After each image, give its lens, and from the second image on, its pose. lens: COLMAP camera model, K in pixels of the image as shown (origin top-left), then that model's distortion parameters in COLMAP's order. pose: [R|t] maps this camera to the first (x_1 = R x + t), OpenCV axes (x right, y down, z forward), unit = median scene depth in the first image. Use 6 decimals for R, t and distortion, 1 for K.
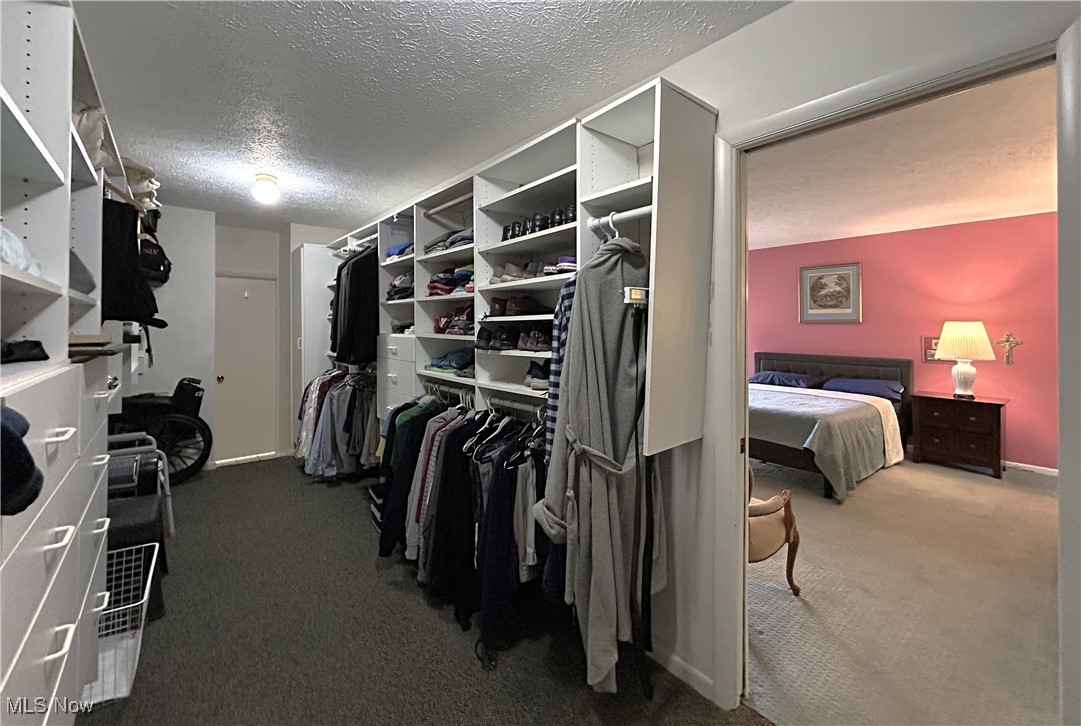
lens RADIAL K [[439.8, 0, 540.1], [0, 439.8, 322.9], [0, 0, 1]] dist [-0.000352, -0.000002]
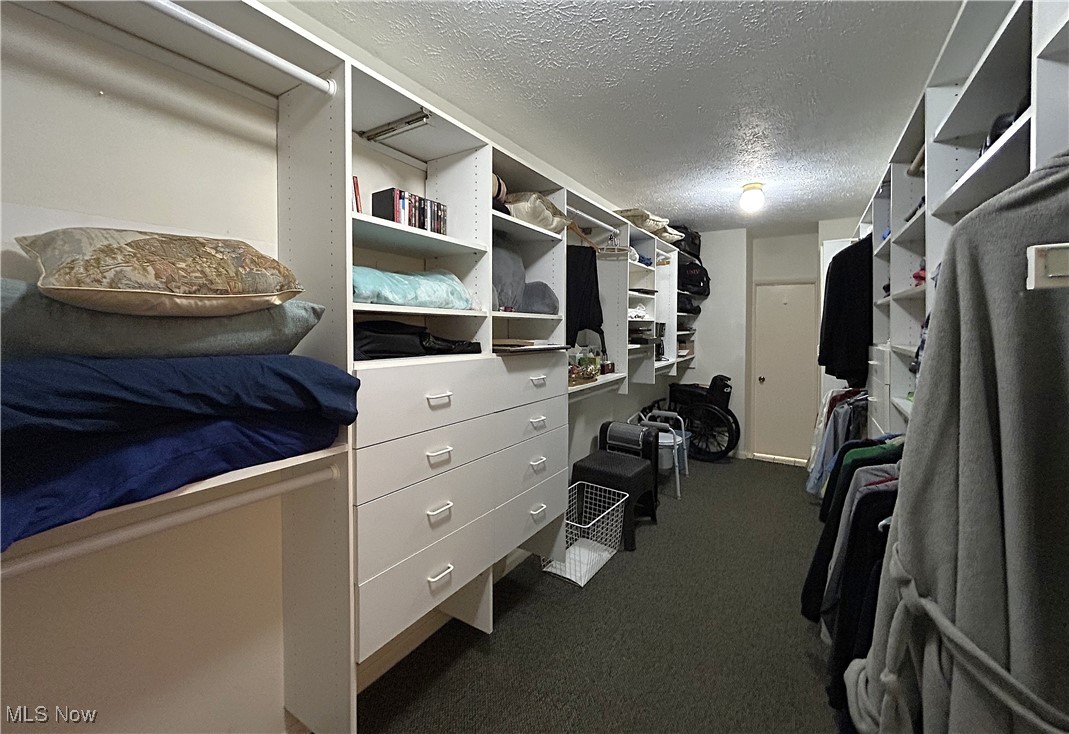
lens RADIAL K [[435.6, 0, 533.8], [0, 435.6, 333.8], [0, 0, 1]] dist [0.000638, 0.000038]
pose [[0.300140, 0.014316, -0.953788, 0.186515], [0.002767, 0.999870, 0.015879, -0.006563], [0.953891, -0.007405, 0.300062, 0.204155]]
